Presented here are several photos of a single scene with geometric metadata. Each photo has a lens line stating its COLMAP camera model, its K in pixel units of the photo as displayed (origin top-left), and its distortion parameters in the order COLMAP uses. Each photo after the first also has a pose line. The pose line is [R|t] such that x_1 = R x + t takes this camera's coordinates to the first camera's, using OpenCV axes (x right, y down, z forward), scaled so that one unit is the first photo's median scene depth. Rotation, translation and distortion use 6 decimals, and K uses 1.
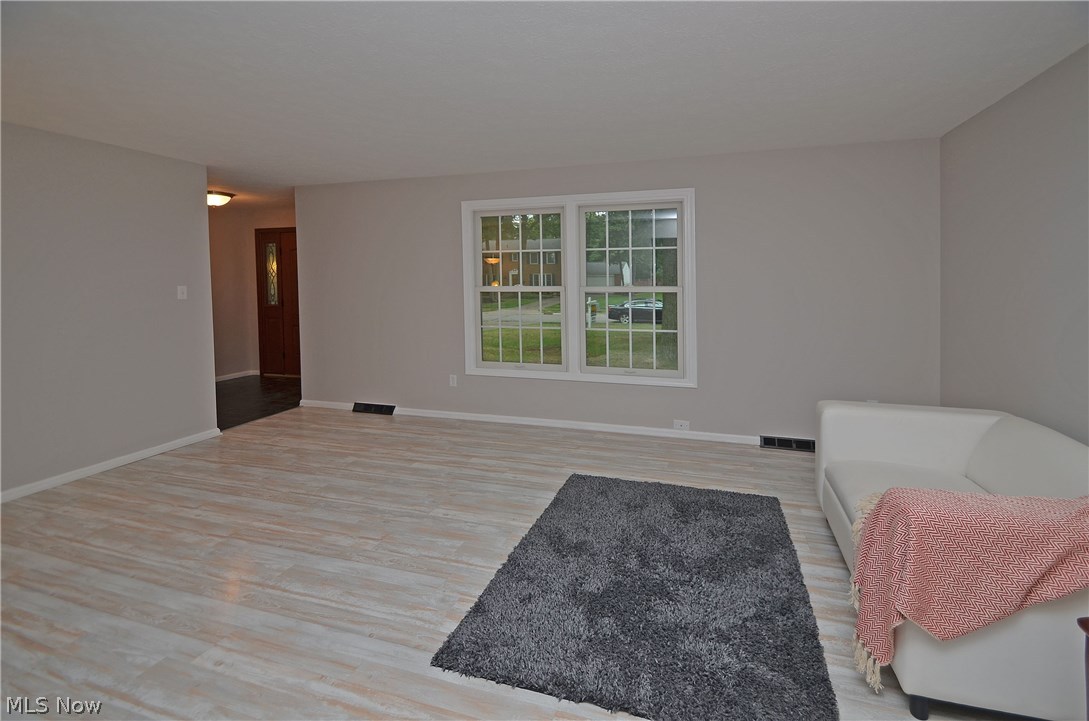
lens RADIAL K [[514.3, 0, 561.9], [0, 514.3, 359.8], [0, 0, 1]] dist [0.001190, -0.000403]
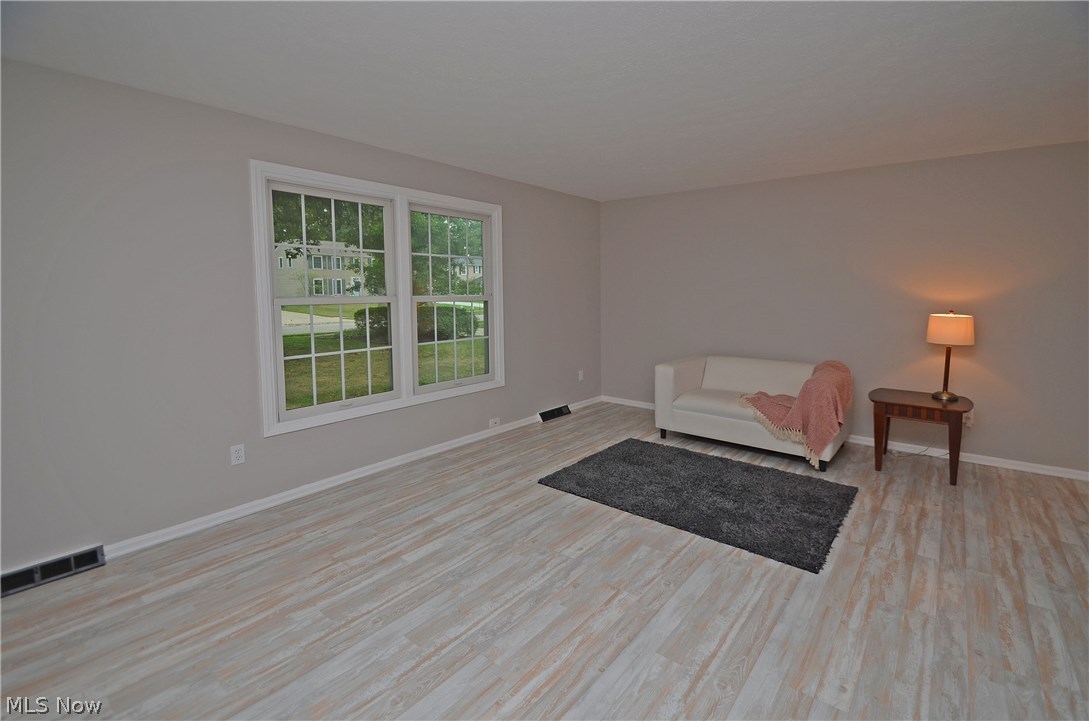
lens RADIAL K [[488.2, 0, 586.2], [0, 488.2, 384.3], [0, 0, 1]] dist [0.013543, 0.000063]
pose [[0.332853, -0.174791, 0.926638, -0.841138], [0.137939, 0.981125, 0.135520, -0.087836], [-0.932835, 0.082711, 0.350681, 0.571119]]
